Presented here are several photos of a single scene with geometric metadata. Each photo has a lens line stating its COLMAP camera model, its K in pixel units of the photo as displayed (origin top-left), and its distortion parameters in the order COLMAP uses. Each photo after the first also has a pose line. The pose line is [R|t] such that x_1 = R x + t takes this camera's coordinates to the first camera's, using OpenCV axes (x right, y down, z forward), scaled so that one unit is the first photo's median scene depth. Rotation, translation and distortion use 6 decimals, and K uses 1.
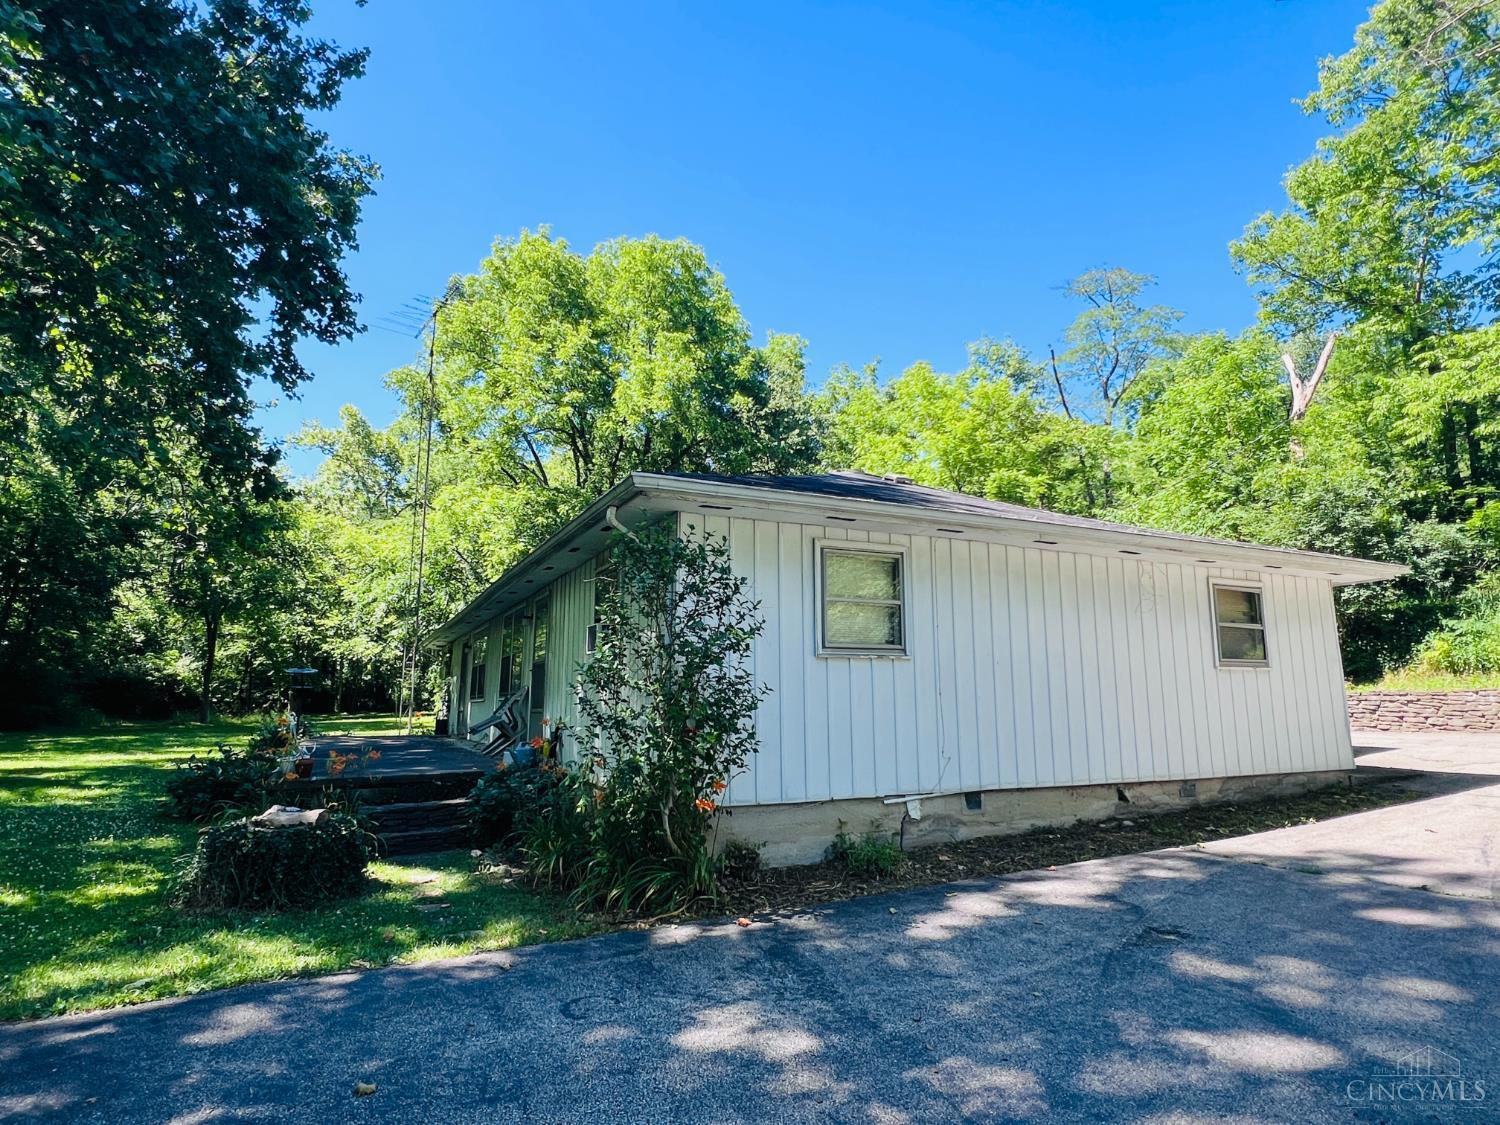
lens RADIAL K [[810.4, 0, 750.0], [0, 810.4, 562.5], [0, 0, 1]] dist [0.002950, 0.000357]
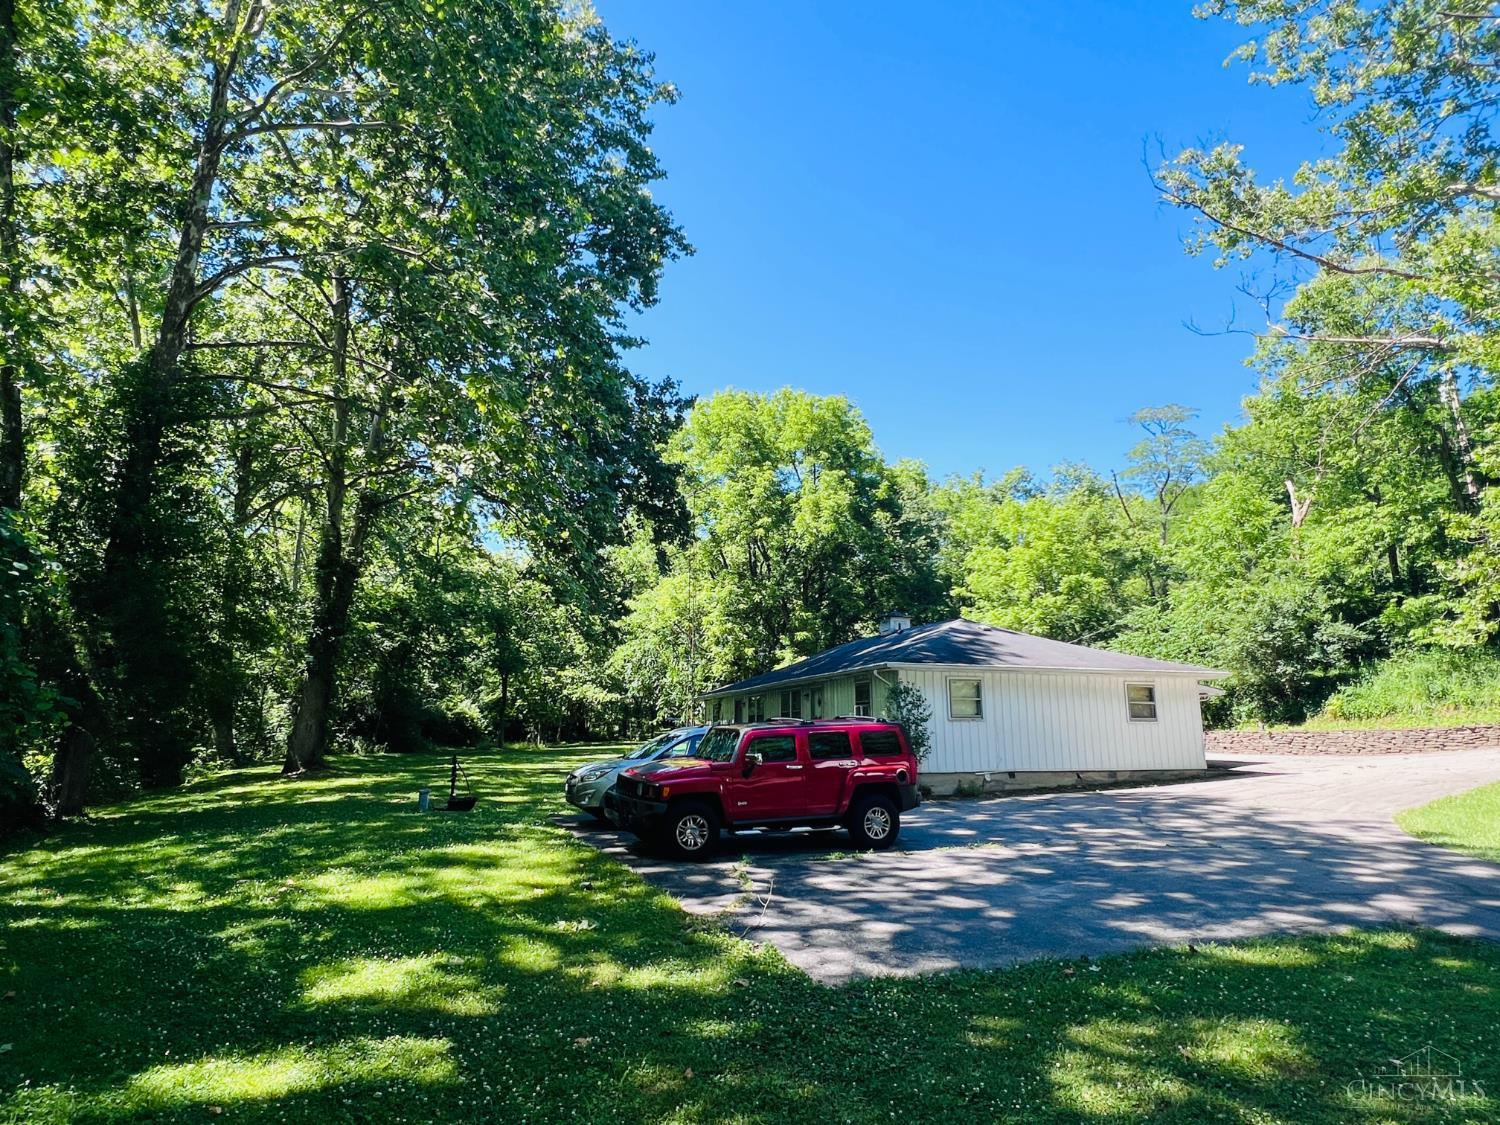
lens RADIAL K [[810.4, 0, 750.0], [0, 810.4, 562.5], [0, 0, 1]] dist [0.002950, 0.000357]
pose [[0.989541, -0.027139, -0.141678, -0.040080], [0.021798, 0.998997, -0.039116, -0.072204], [0.142597, 0.035618, 0.989140, -0.407235]]
